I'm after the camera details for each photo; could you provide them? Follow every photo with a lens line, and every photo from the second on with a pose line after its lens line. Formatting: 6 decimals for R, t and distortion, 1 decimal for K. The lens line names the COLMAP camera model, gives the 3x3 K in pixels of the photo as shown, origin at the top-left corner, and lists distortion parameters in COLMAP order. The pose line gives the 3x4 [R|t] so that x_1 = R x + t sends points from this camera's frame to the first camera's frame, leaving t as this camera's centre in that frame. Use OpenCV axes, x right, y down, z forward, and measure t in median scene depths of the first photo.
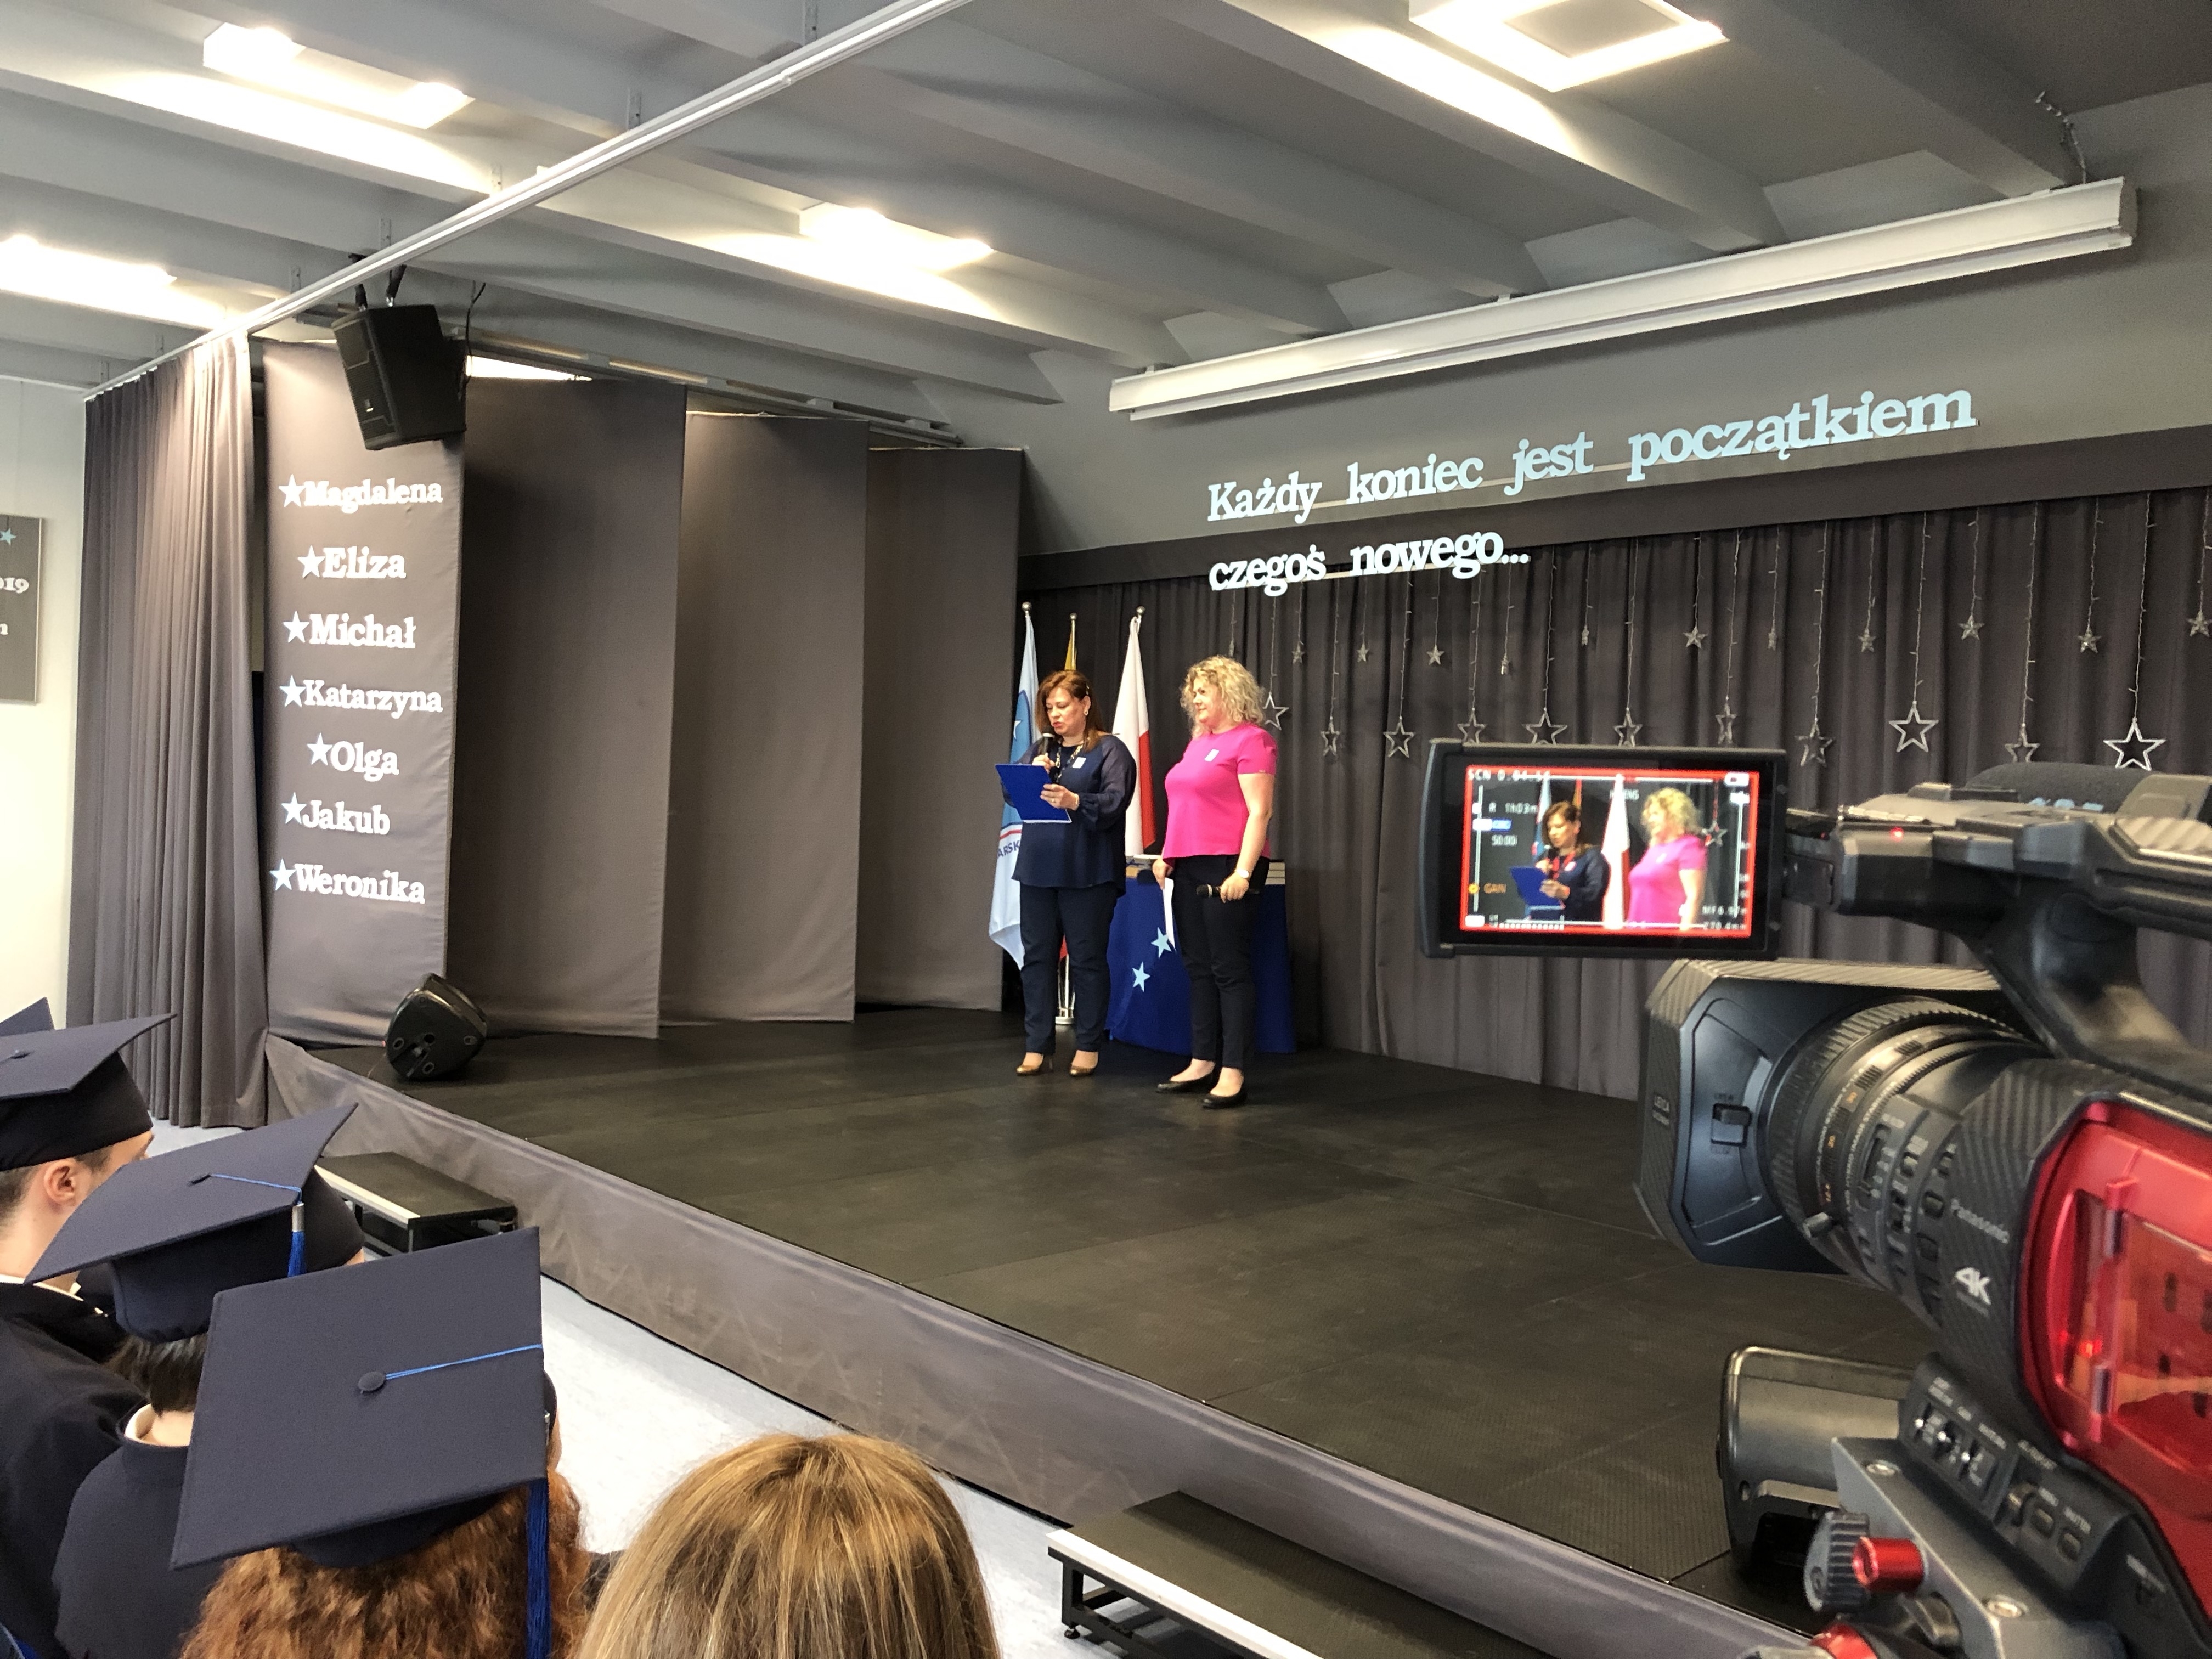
lens RADIAL K [[1837.1, 0, 1070.9], [0, 1837.1, 834.9], [0, 0, 1]] dist [0.062530, -0.071620]
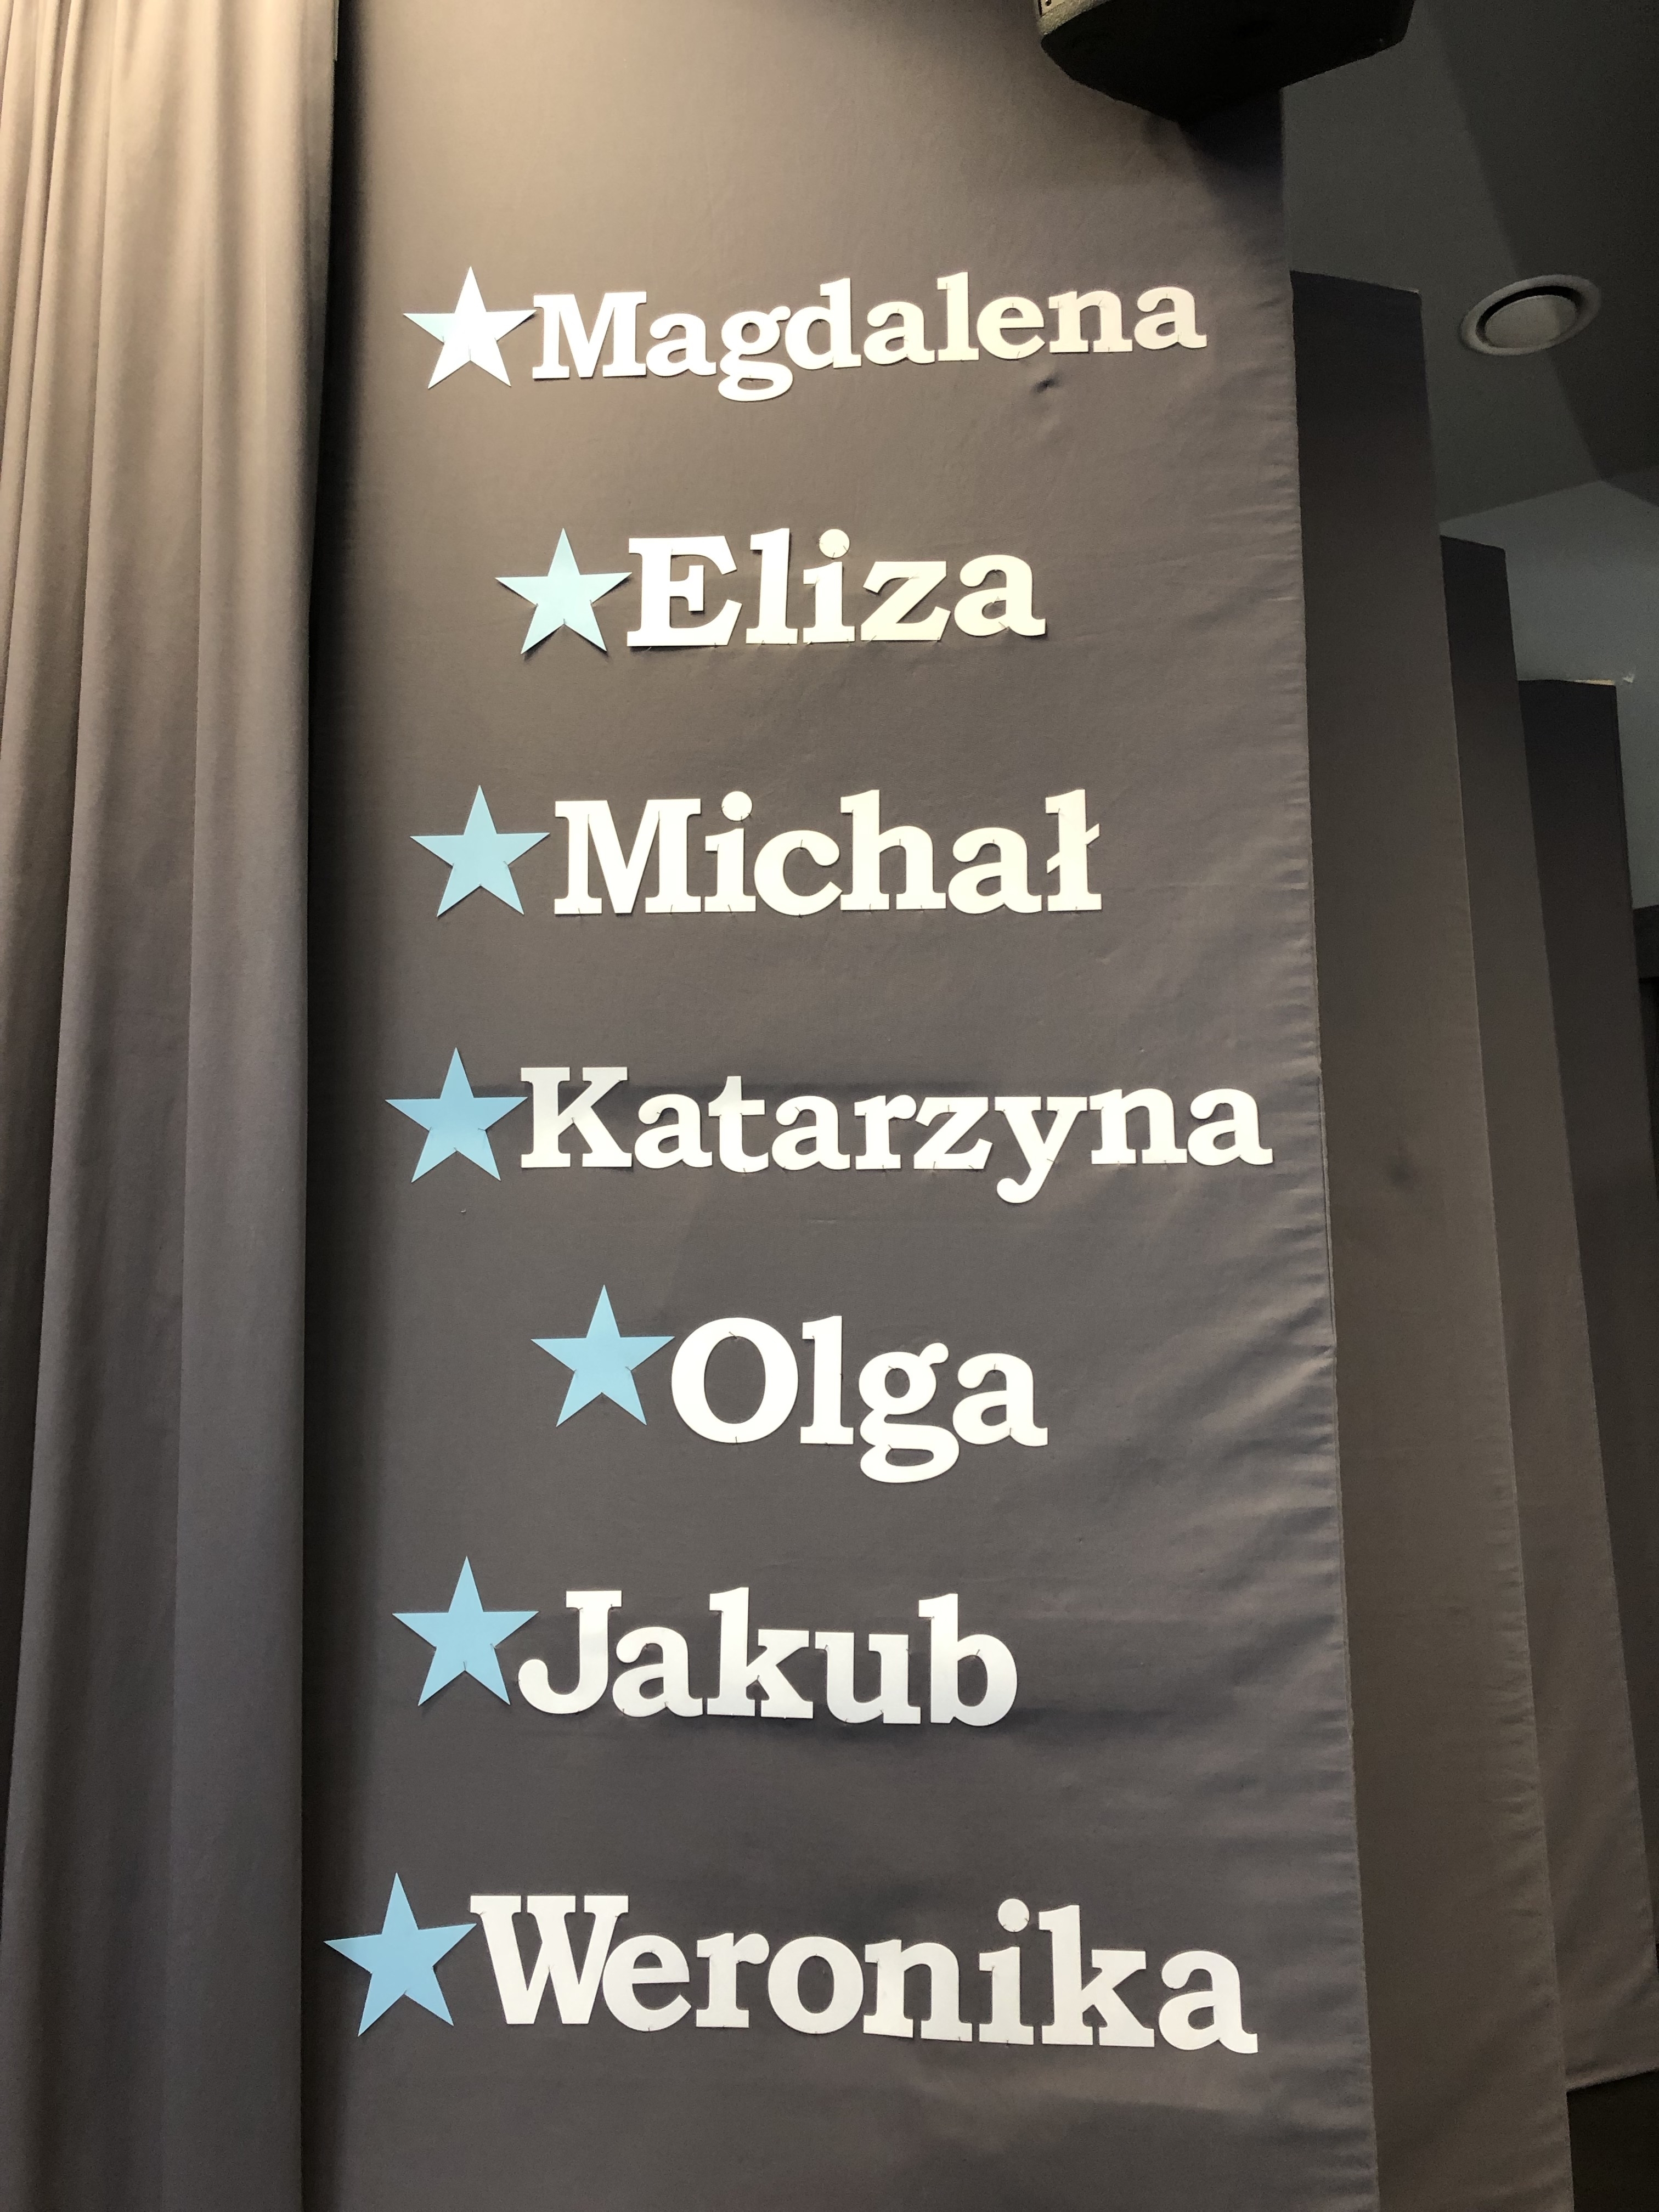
lens RADIAL K [[1837.1, 0, 837.5], [0, 1837.1, 1093.7], [0, 0, 1]] dist [0.062530, -0.071620]
pose [[0.948030, 0.004835, 0.318143, -0.463293], [0.058348, 0.980287, -0.188767, -0.034083], [-0.312784, 0.197520, 0.929060, 0.790663]]
